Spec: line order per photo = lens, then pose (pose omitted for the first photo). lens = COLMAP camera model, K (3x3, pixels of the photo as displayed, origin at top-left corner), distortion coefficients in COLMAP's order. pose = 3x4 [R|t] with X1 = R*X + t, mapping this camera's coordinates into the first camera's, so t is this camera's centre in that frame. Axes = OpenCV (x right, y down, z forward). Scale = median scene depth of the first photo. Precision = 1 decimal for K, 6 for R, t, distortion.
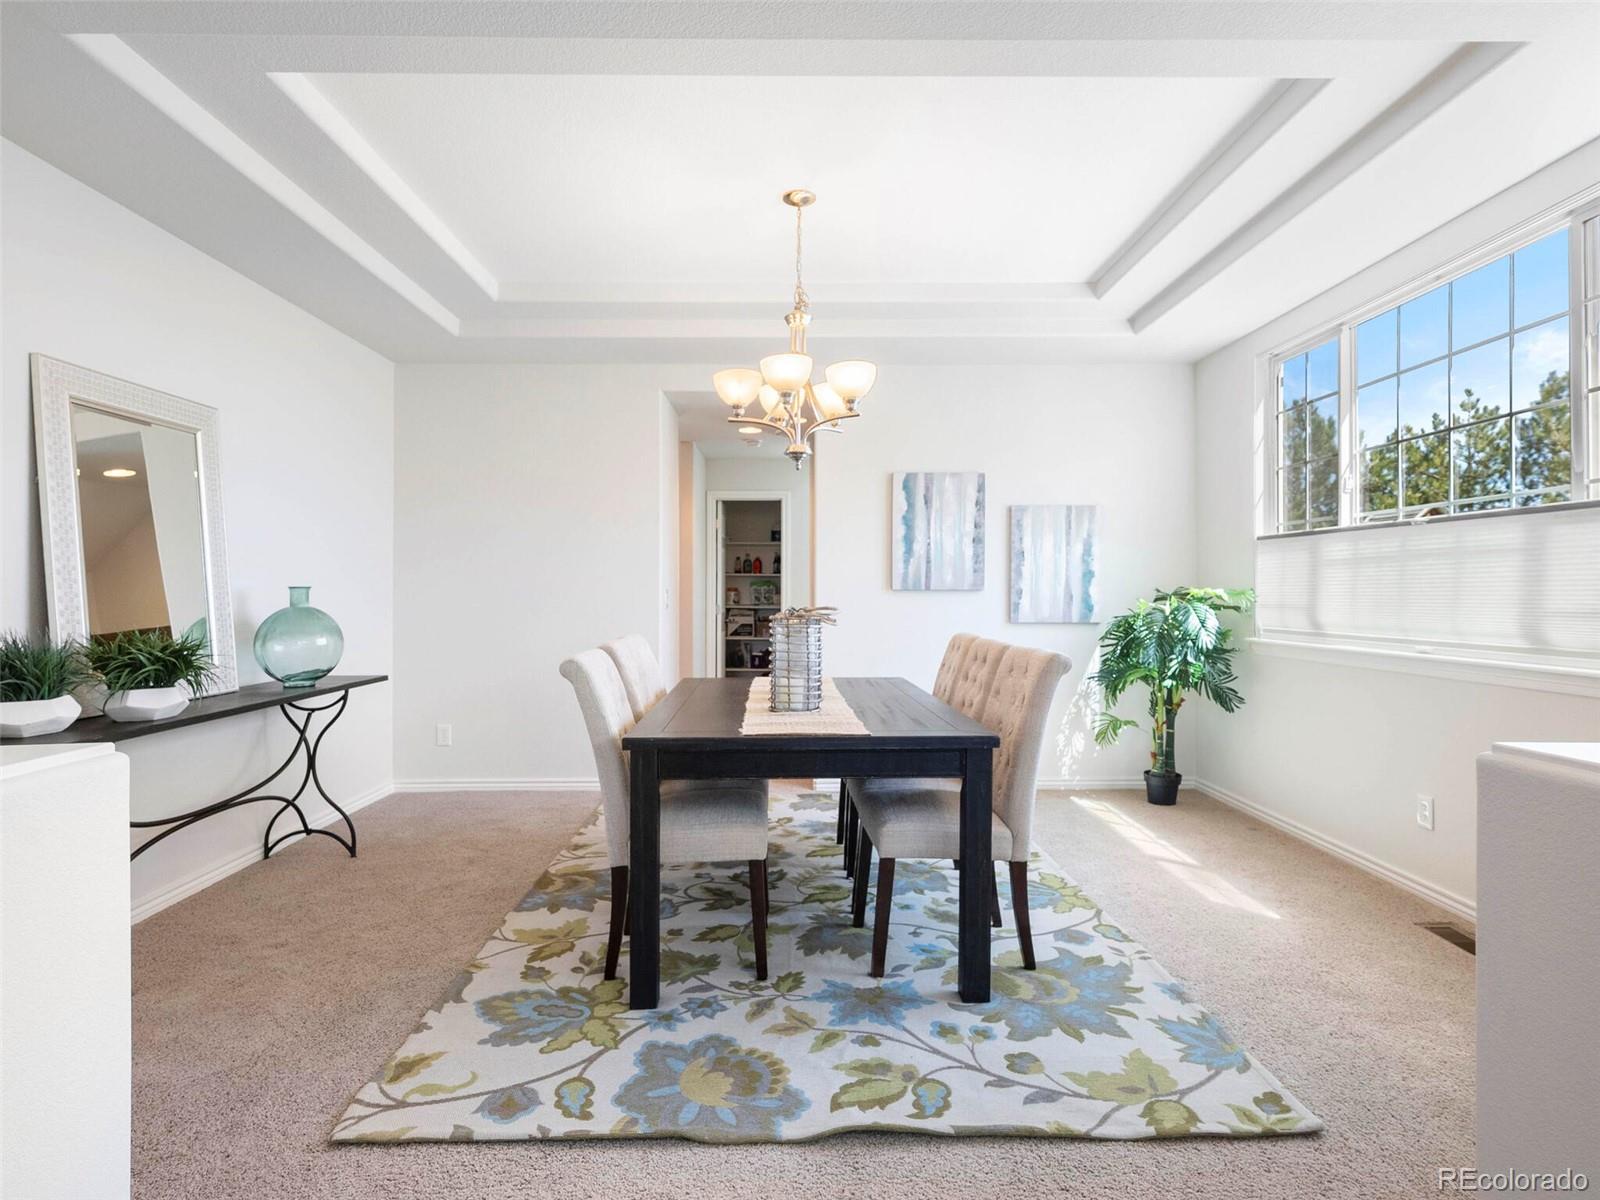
lens RADIAL K [[914.5, 0, 800.0], [0, 914.5, 600.0], [0, 0, 1]] dist [0.045423, 0.000206]
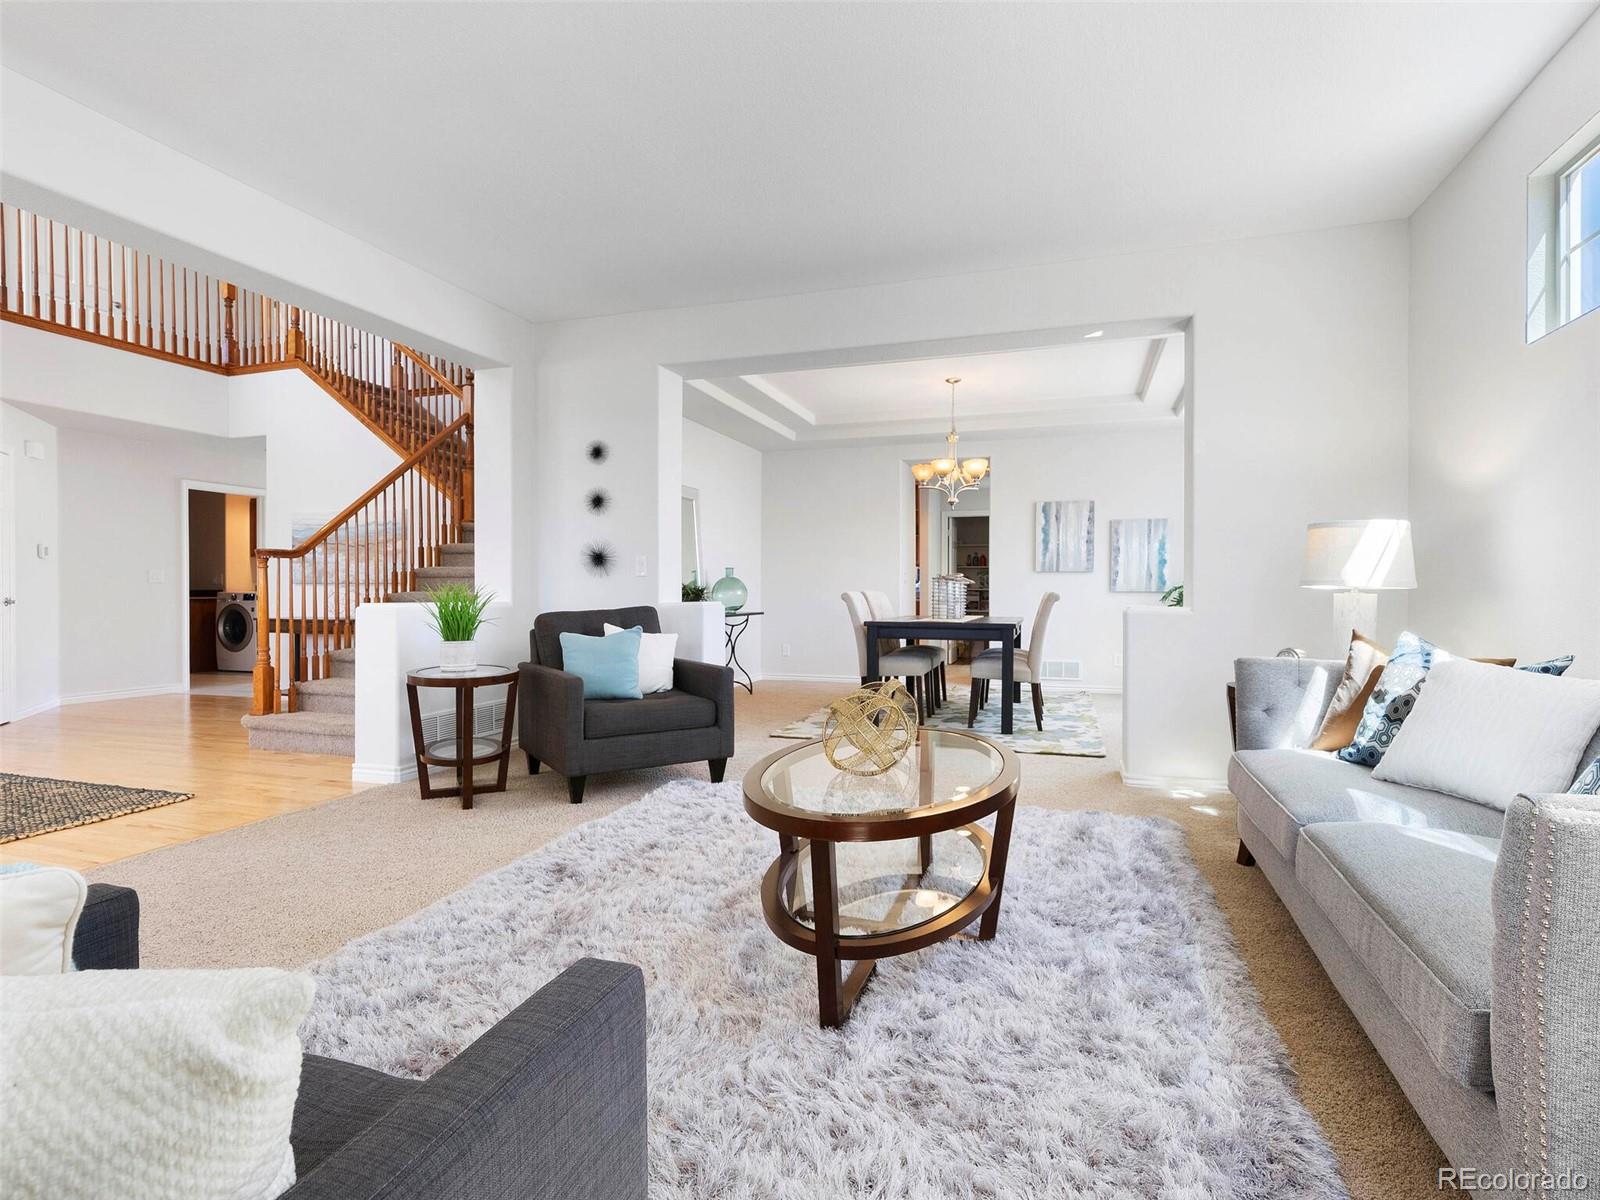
lens RADIAL K [[809.5, 0, 800.0], [0, 809.5, 600.0], [0, 0, 1]] dist [-0.001831, 0.000470]
pose [[0.949765, 0.005573, -0.312915, 0.155525], [-0.005089, 0.999984, 0.002361, 0.039423], [0.312923, -0.000650, 0.949778, -0.546393]]
